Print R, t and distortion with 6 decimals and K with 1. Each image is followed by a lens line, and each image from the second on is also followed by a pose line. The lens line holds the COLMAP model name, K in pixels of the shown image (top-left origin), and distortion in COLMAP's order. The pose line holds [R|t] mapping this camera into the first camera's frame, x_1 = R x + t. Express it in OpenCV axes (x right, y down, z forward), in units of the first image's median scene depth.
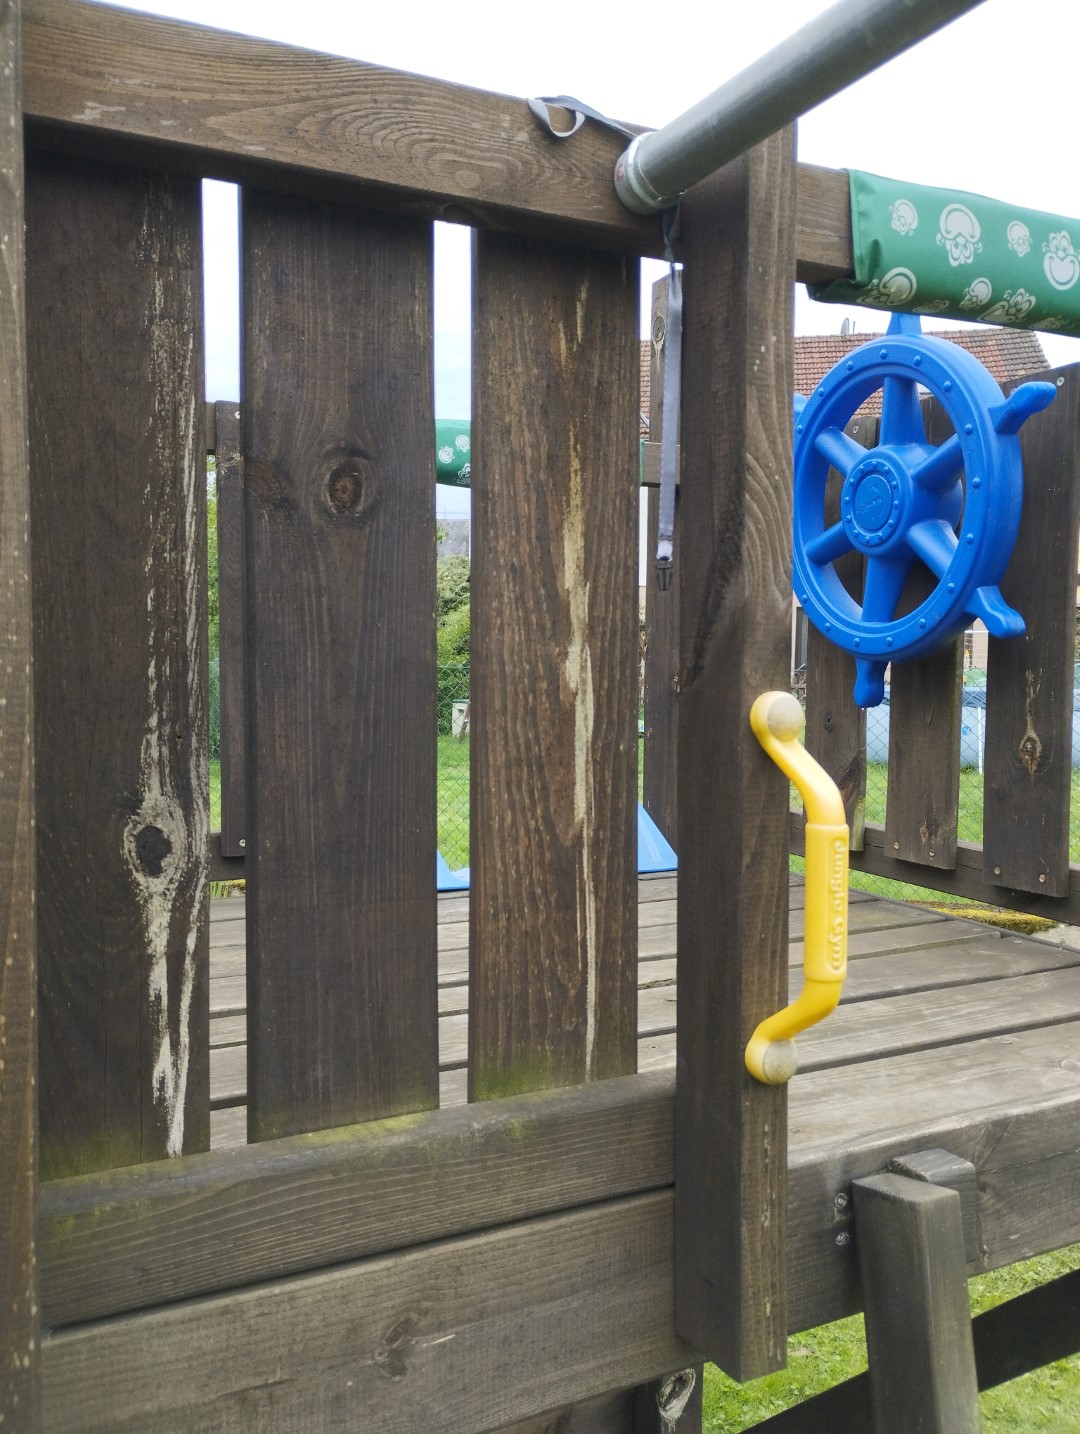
lens RADIAL K [[1218.7, 0, 525.6], [0, 1218.7, 713.6], [0, 0, 1]] dist [0.082914, -0.099457]
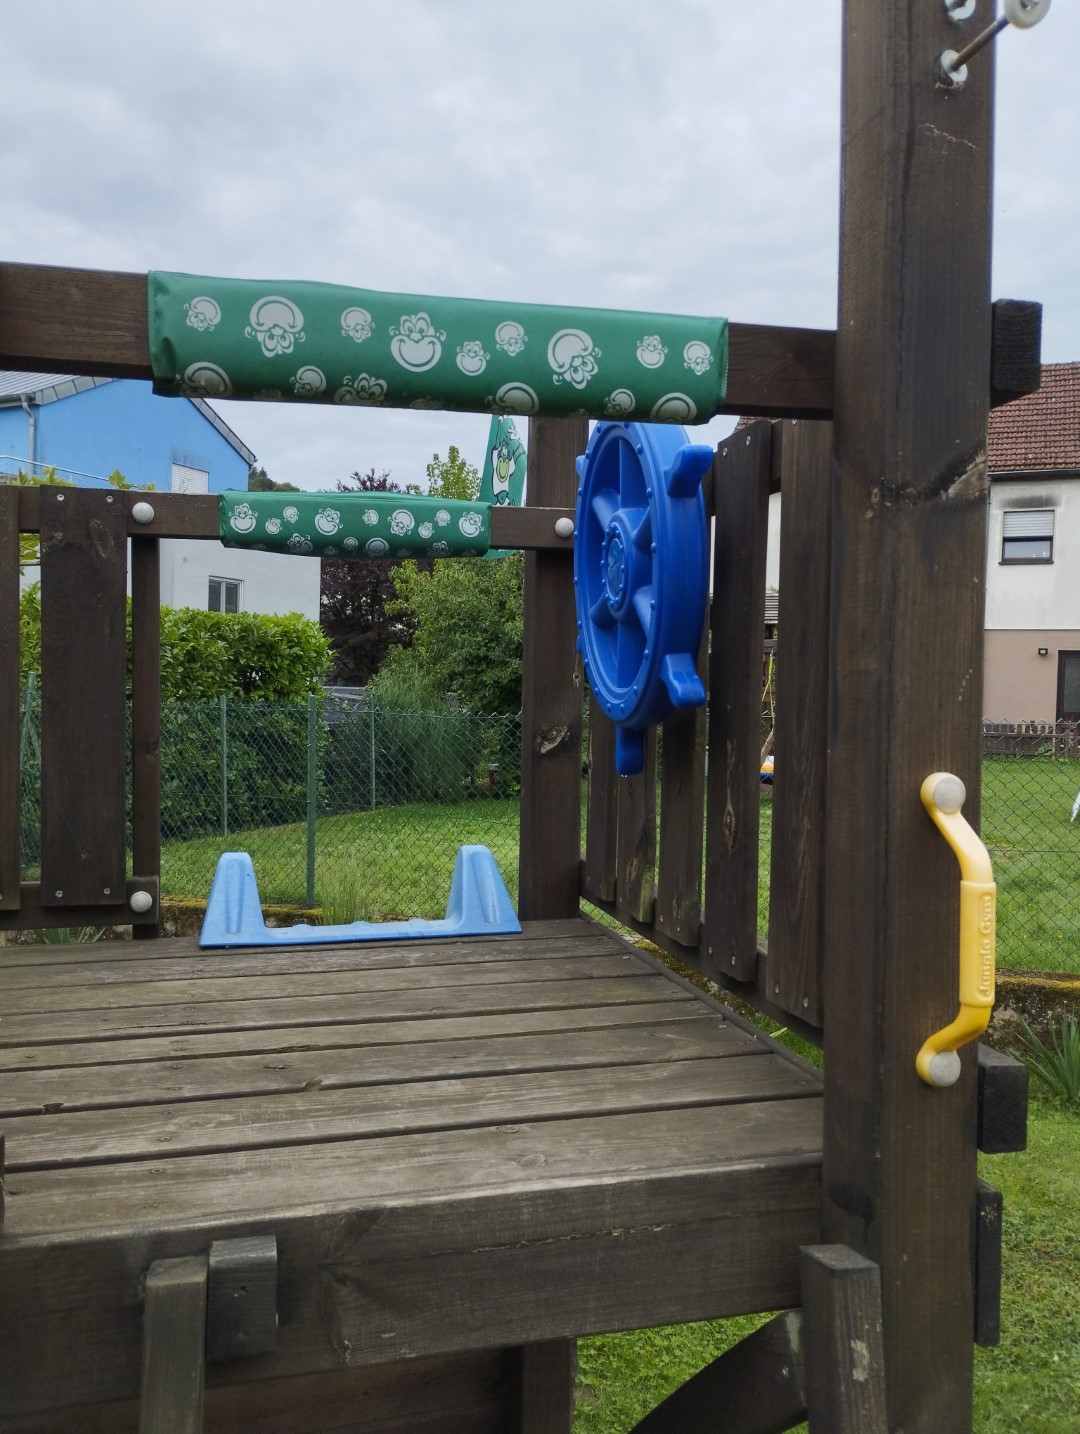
lens RADIAL K [[1218.7, 0, 525.6], [0, 1218.7, 713.6], [0, 0, 1]] dist [0.082914, -0.099457]
pose [[0.975264, 0.003349, -0.221018, 0.713346], [-0.011599, 0.999283, -0.036042, -0.030354], [0.220739, 0.037714, 0.974603, 0.061984]]
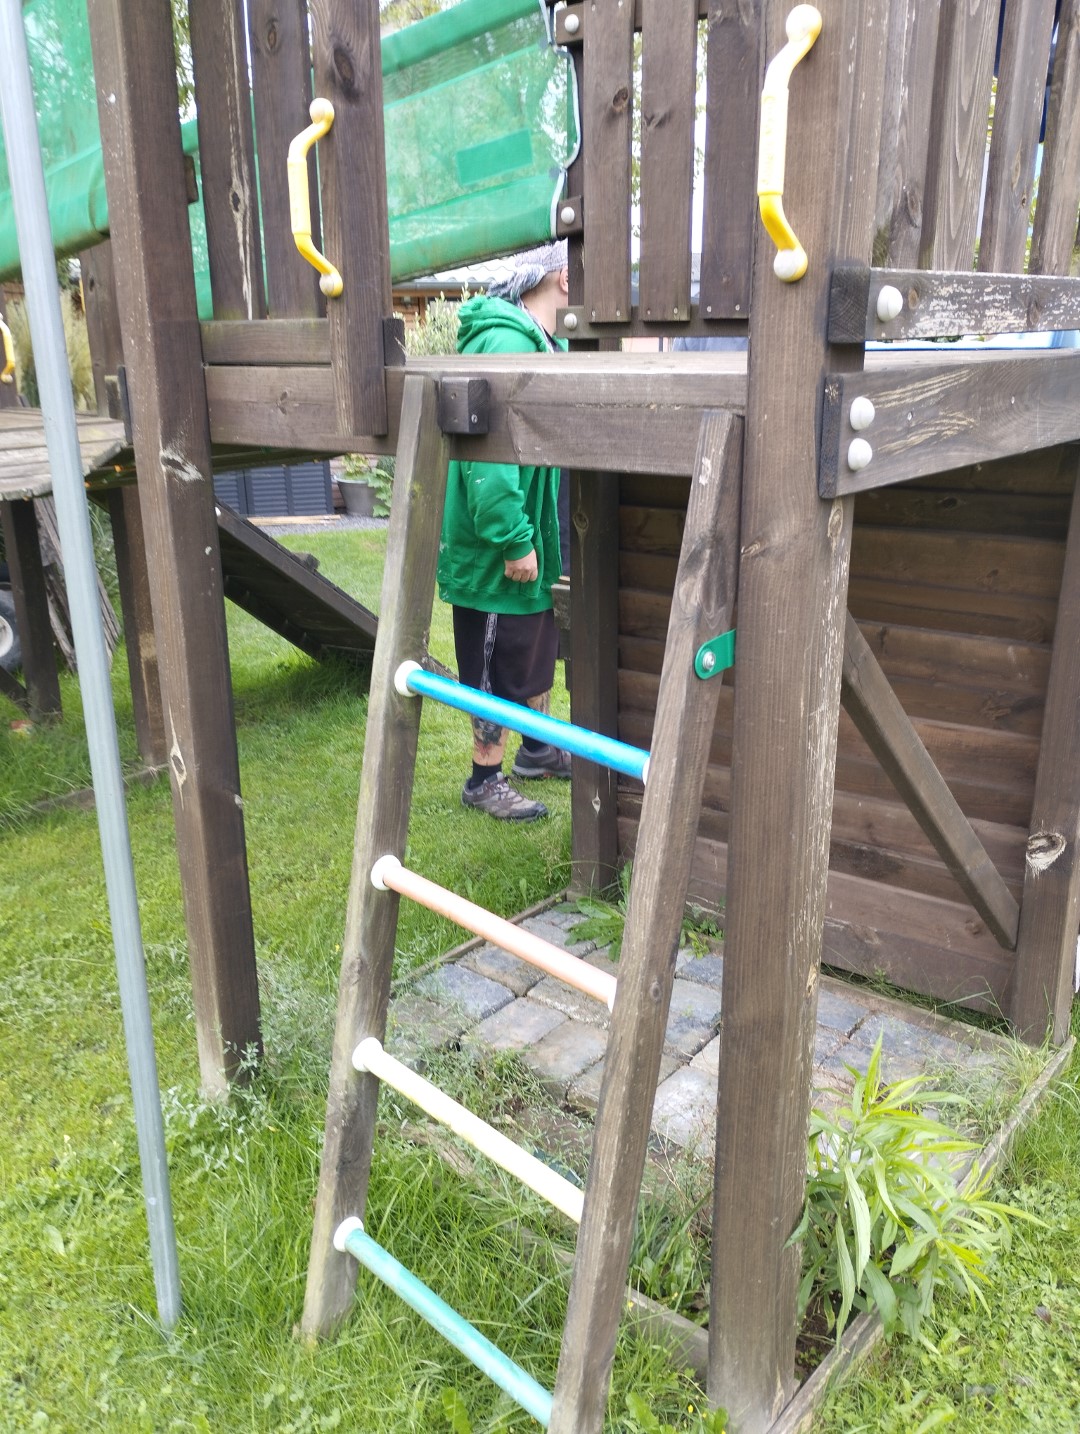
lens RADIAL K [[1218.7, 0, 525.6], [0, 1218.7, 713.6], [0, 0, 1]] dist [0.082914, -0.099457]
pose [[0.411456, 0.266445, -0.871614, 1.956032], [-0.038418, 0.960535, 0.275492, 0.310517], [0.910620, -0.079867, 0.405454, 0.275498]]
